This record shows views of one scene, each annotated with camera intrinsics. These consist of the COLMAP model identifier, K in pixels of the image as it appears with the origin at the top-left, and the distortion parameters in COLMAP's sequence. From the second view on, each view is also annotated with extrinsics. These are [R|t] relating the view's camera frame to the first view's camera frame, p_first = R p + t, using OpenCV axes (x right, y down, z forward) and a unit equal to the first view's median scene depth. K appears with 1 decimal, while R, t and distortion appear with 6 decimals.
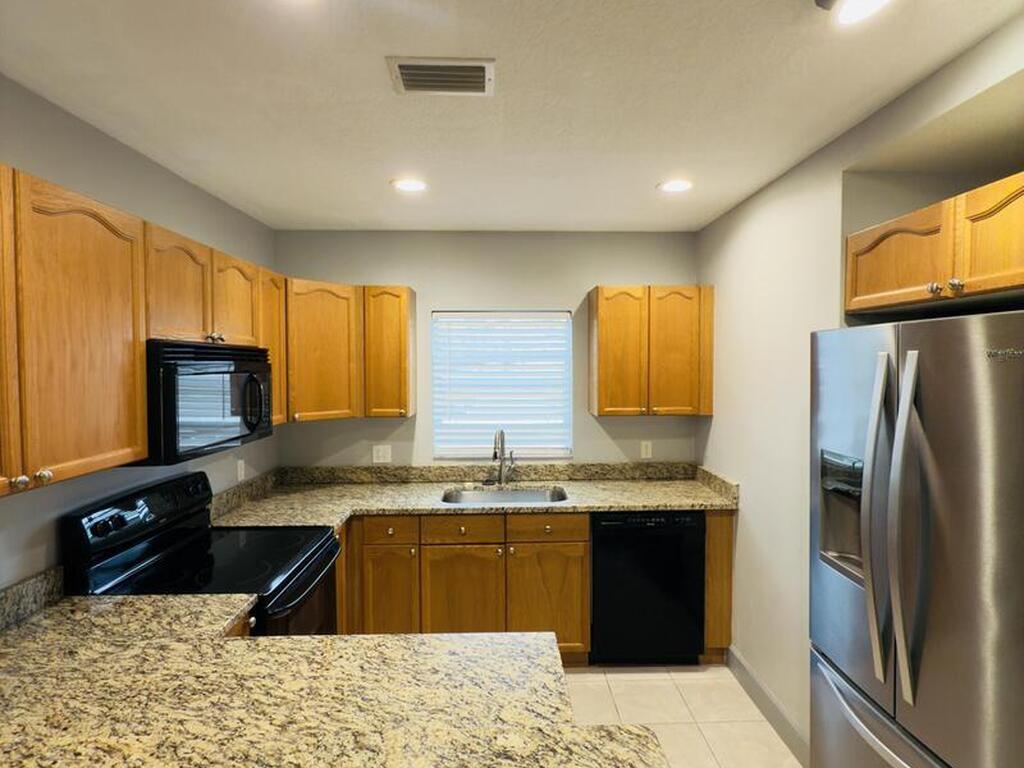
lens RADIAL K [[544.1, 0, 513.9], [0, 544.1, 381.1], [0, 0, 1]] dist [-0.009177, 0.006537]
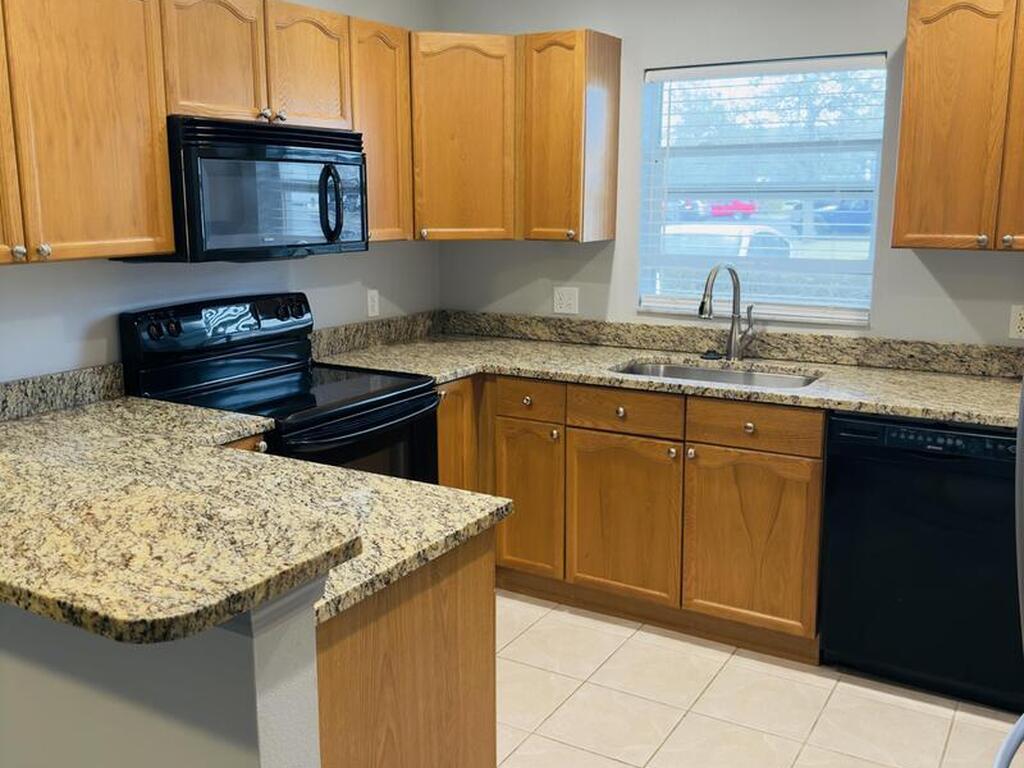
lens RADIAL K [[961.0, 0, 509.7], [0, 961.0, 383.1], [0, 0, 1]] dist [0.040886, 0.000000]
pose [[0.845468, 0.106242, -0.523351, 0.396419], [-0.018798, 0.985324, 0.169655, 0.044388], [0.533695, -0.133600, 0.835057, -0.039812]]
